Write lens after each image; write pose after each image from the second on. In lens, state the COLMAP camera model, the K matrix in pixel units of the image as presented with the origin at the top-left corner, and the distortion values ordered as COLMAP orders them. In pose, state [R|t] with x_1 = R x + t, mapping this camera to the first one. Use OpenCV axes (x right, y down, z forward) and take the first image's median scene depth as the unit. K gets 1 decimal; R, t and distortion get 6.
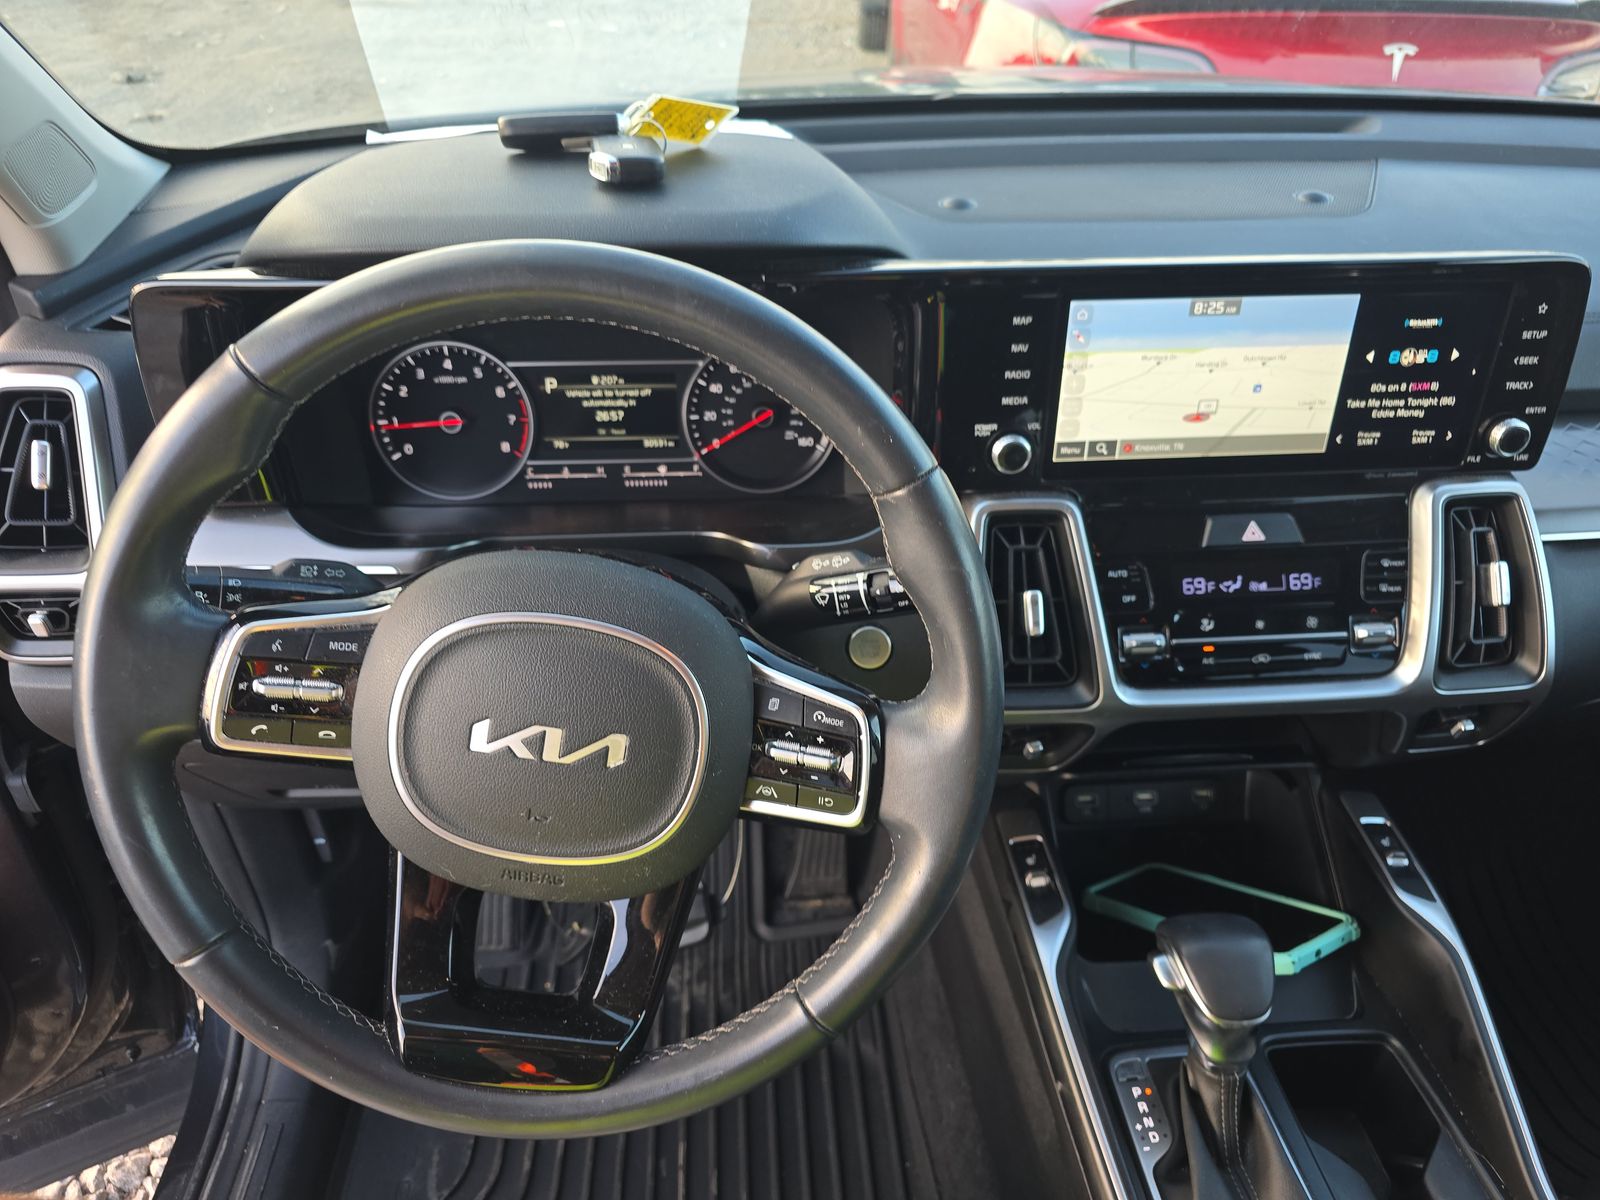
lens RADIAL K [[1083.4, 0, 800.0], [0, 1083.4, 600.0], [0, 0, 1]] dist [0.047665, -0.044966]
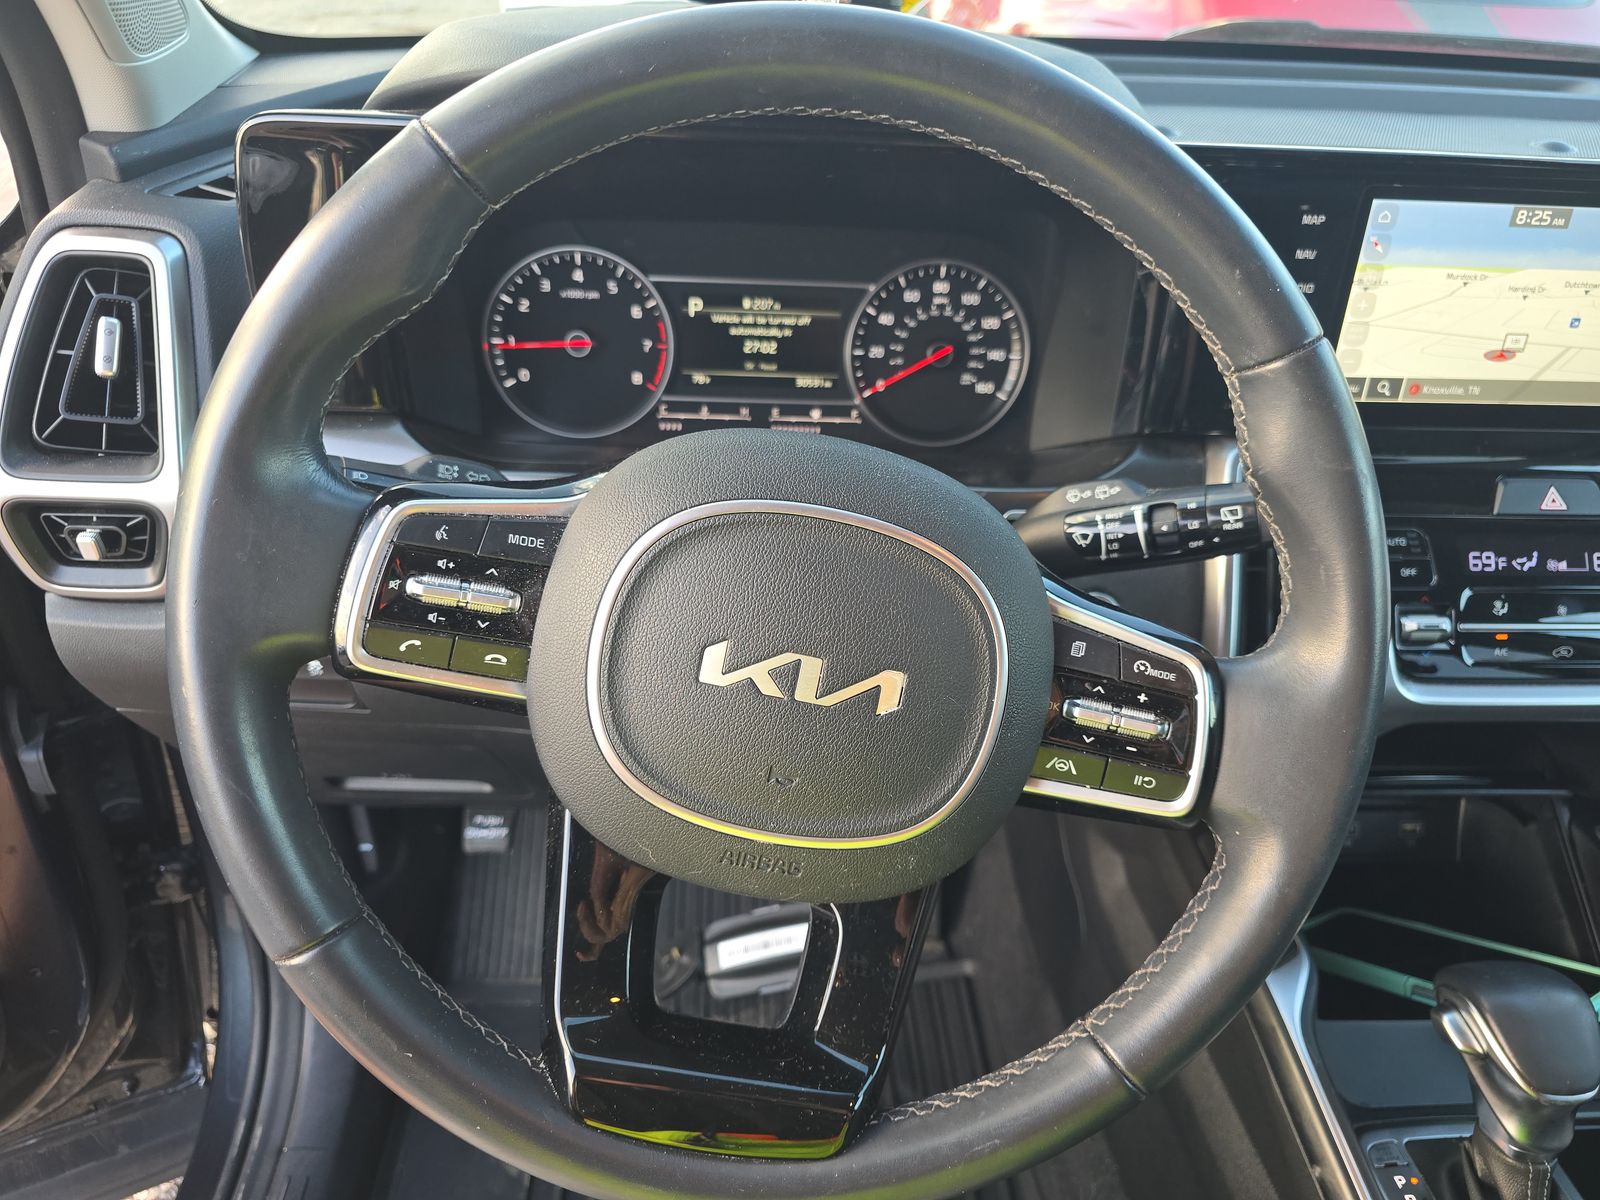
lens RADIAL K [[1093.7, 0, 800.0], [0, 1093.7, 600.0], [0, 0, 1]] dist [0.031498, -0.036093]
pose [[0.999184, 0.040044, 0.005318, -0.162759], [-0.039765, 0.998196, -0.044981, 0.076323], [-0.007110, 0.044733, 0.998974, 0.174282]]
